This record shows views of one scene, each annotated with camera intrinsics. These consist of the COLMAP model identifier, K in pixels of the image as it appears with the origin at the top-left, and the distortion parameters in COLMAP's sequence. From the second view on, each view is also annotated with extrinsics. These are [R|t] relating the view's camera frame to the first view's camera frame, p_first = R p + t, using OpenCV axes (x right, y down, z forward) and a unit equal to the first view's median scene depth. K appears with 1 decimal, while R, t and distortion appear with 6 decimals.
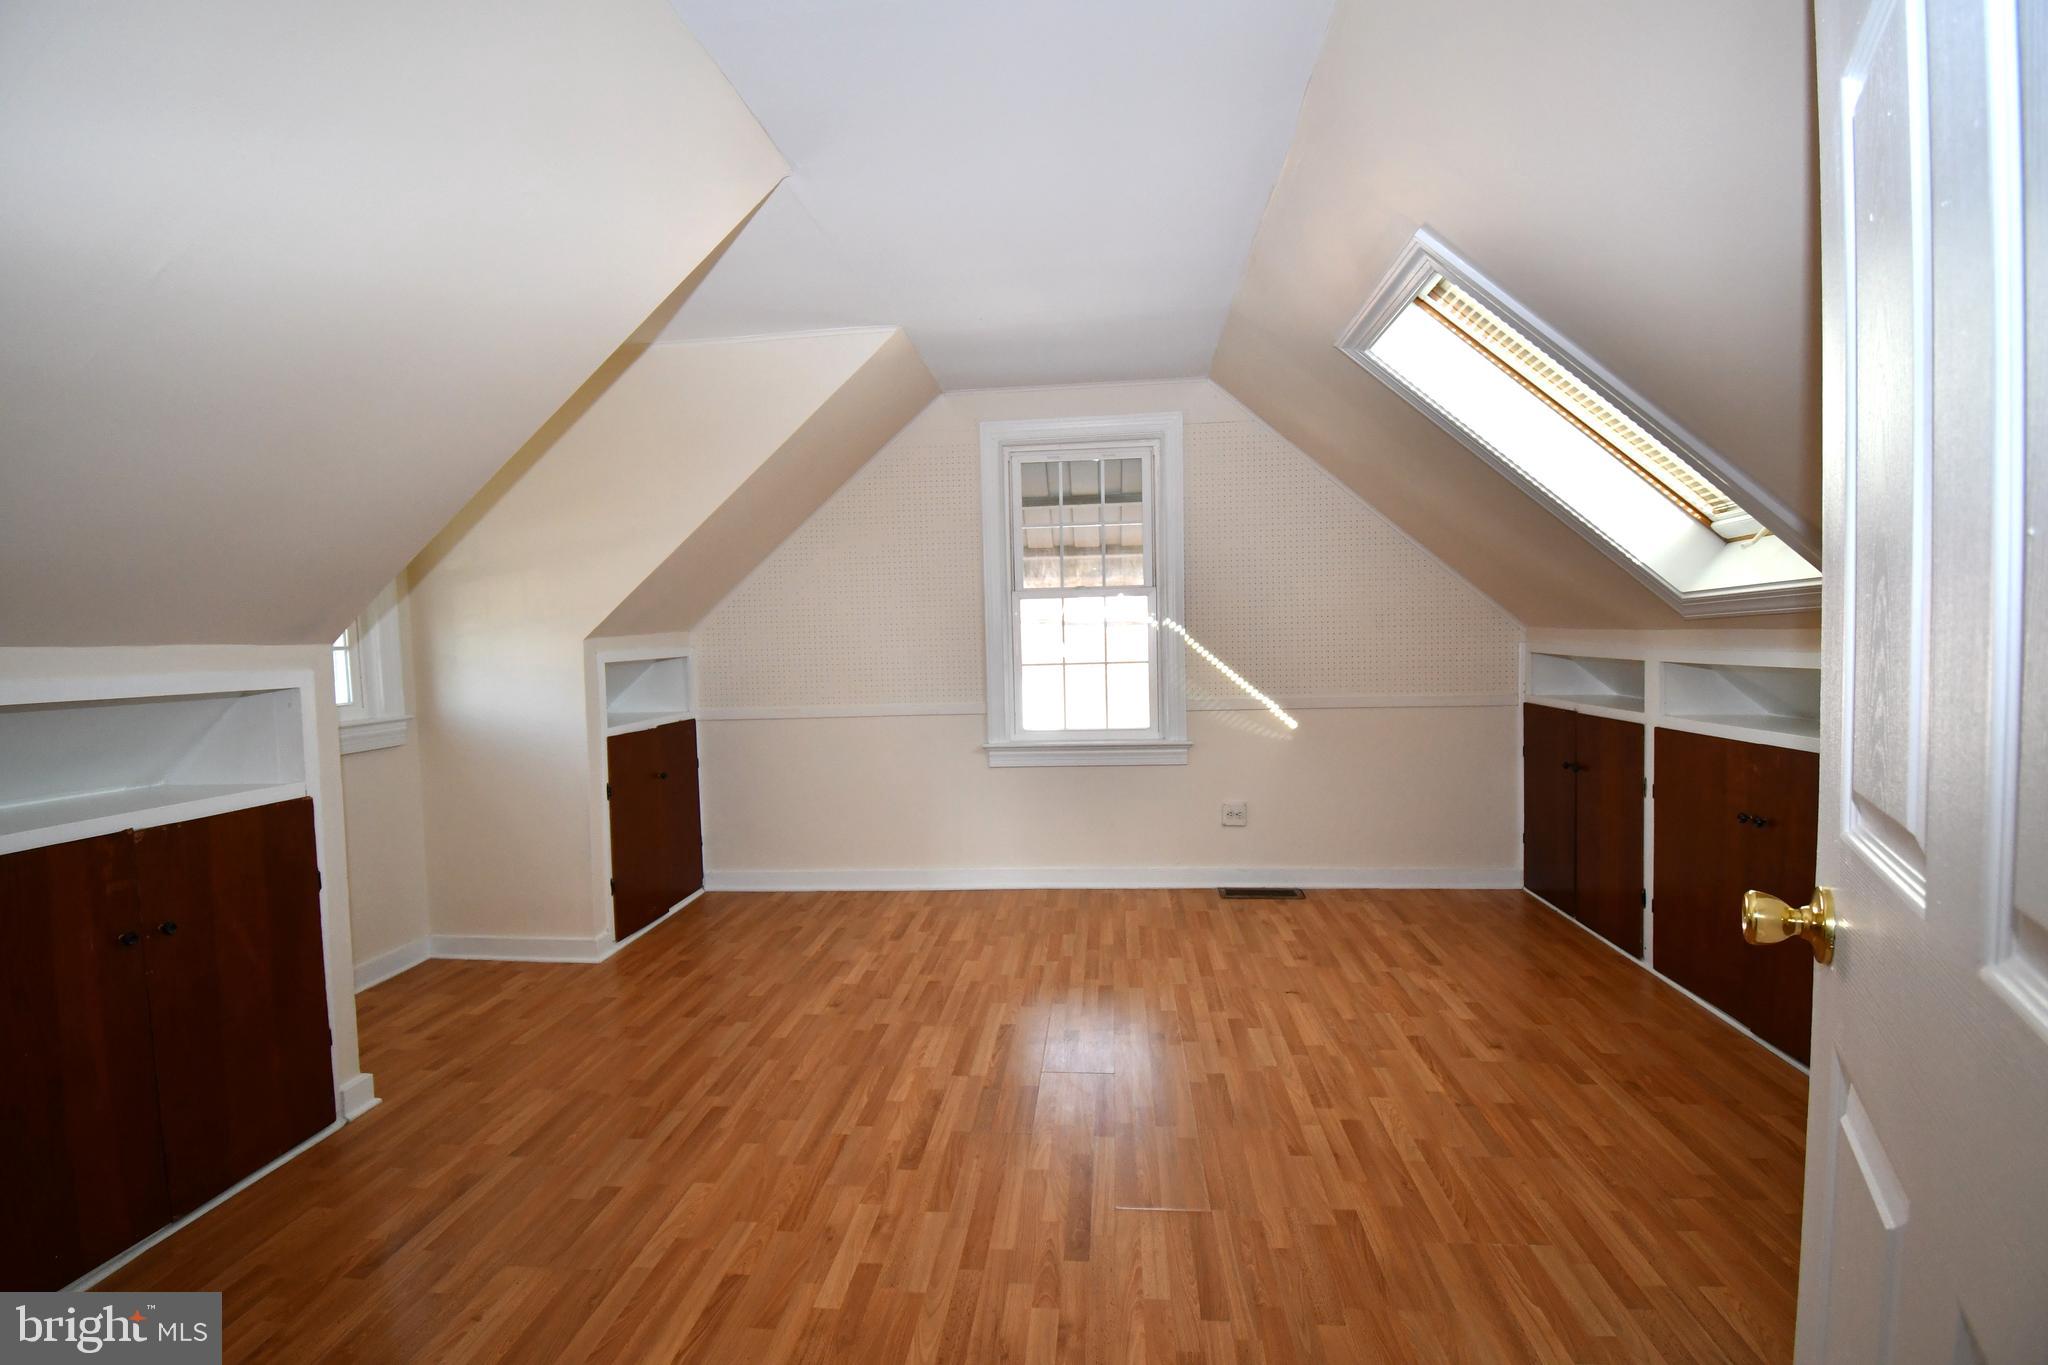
lens RADIAL K [[912.5, 0, 1020.9], [0, 912.5, 681.7], [0, 0, 1]] dist [0.013813, -0.021236]
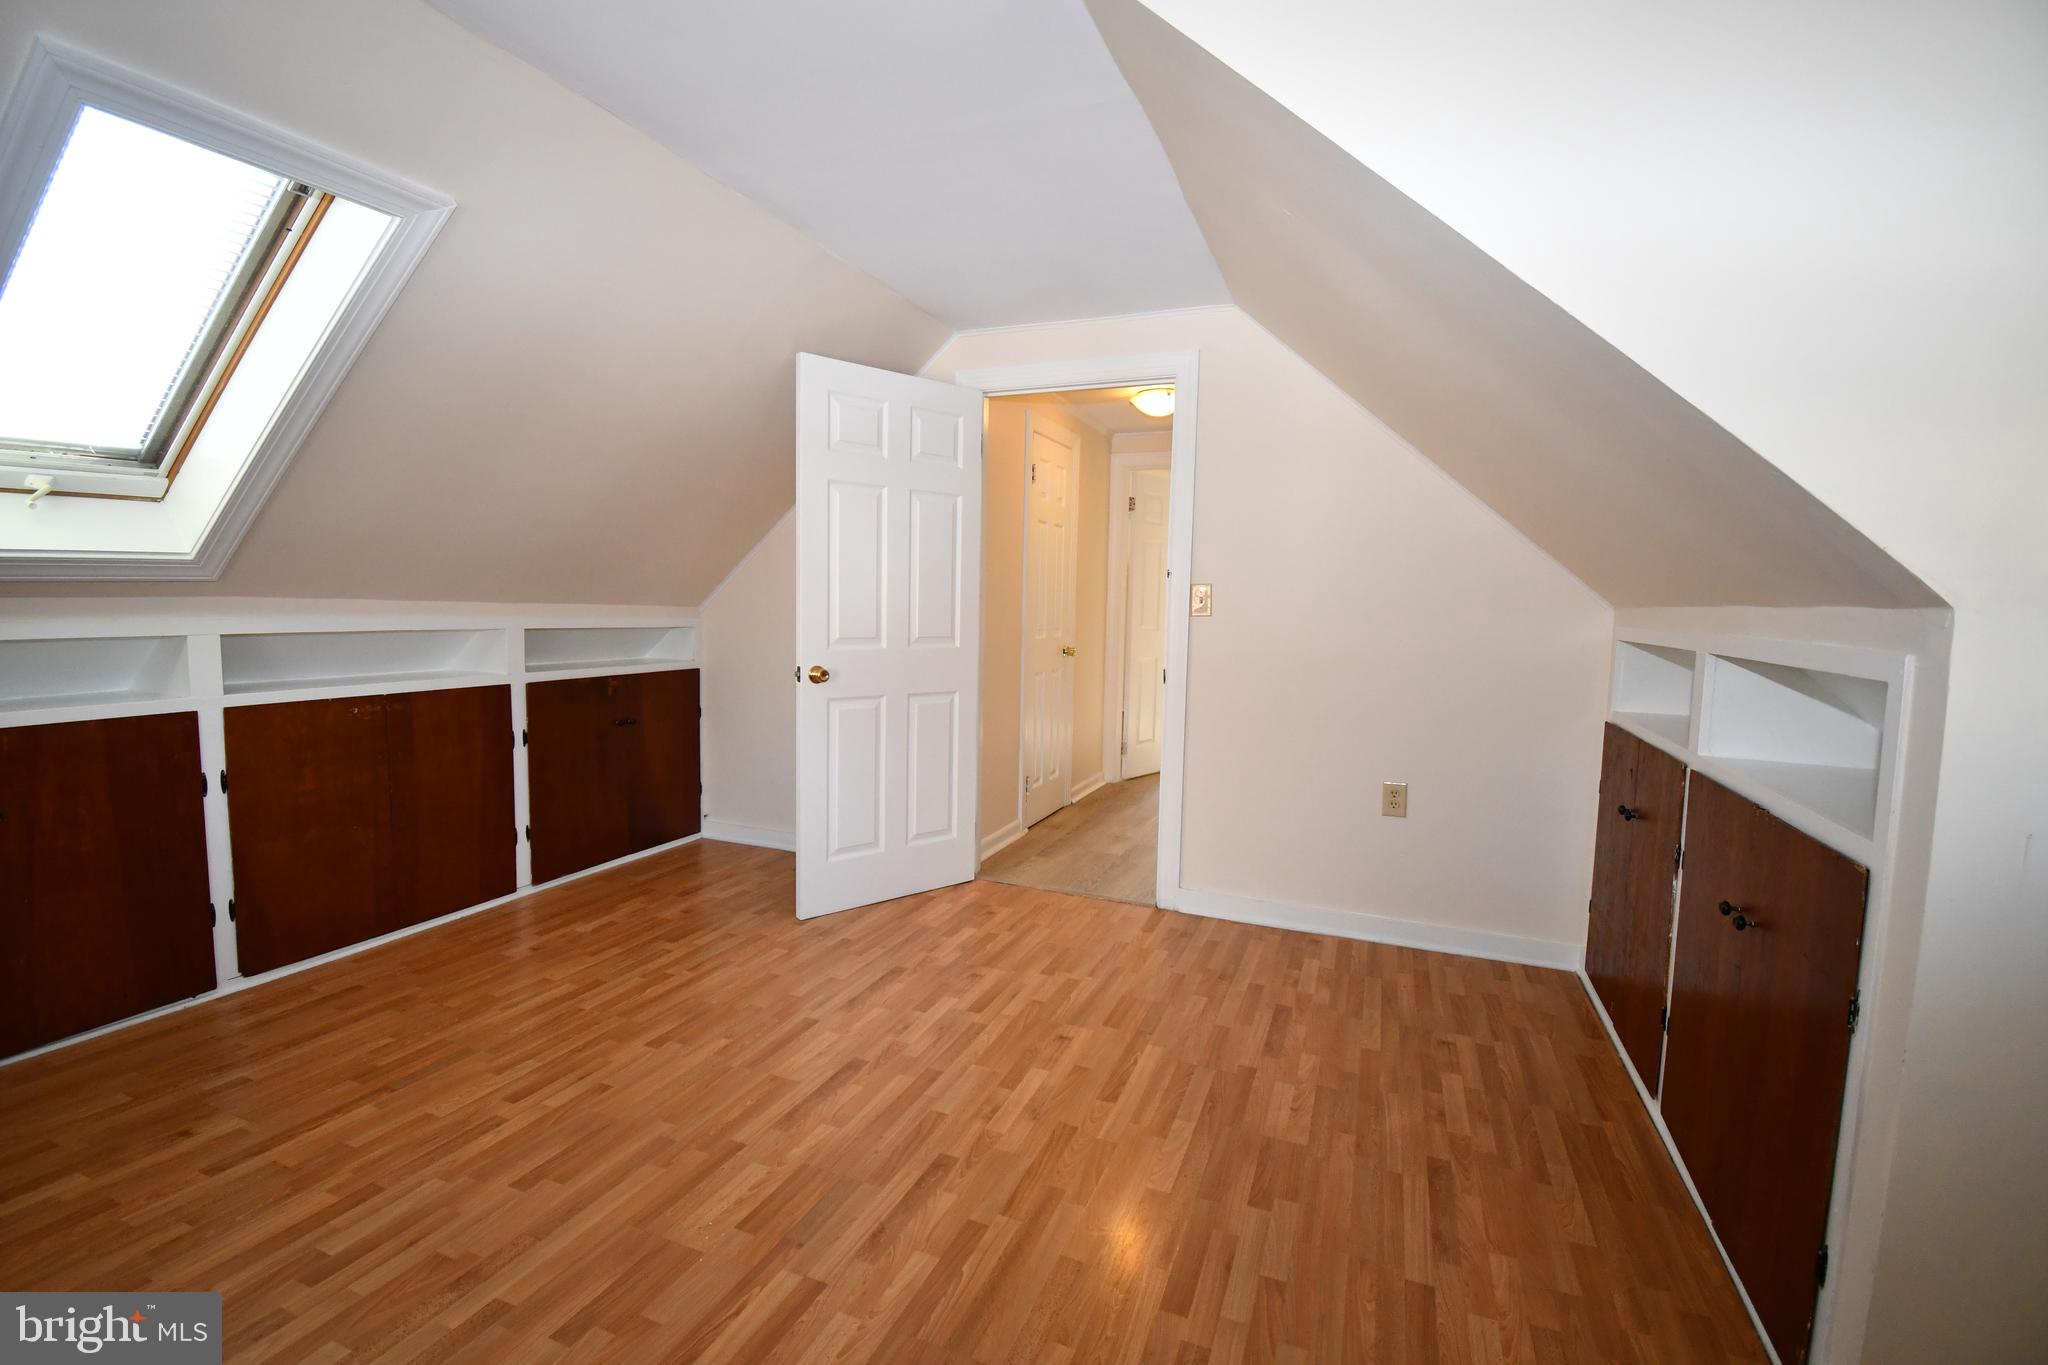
lens RADIAL K [[912.5, 0, 1020.9], [0, 912.5, 681.7], [0, 0, 1]] dist [0.013813, -0.021236]
pose [[-0.961464, -0.019034, 0.274270, -0.472904], [0.015341, 0.992332, 0.122645, -0.082512], [-0.274501, 0.122127, -0.953800, 1.928289]]
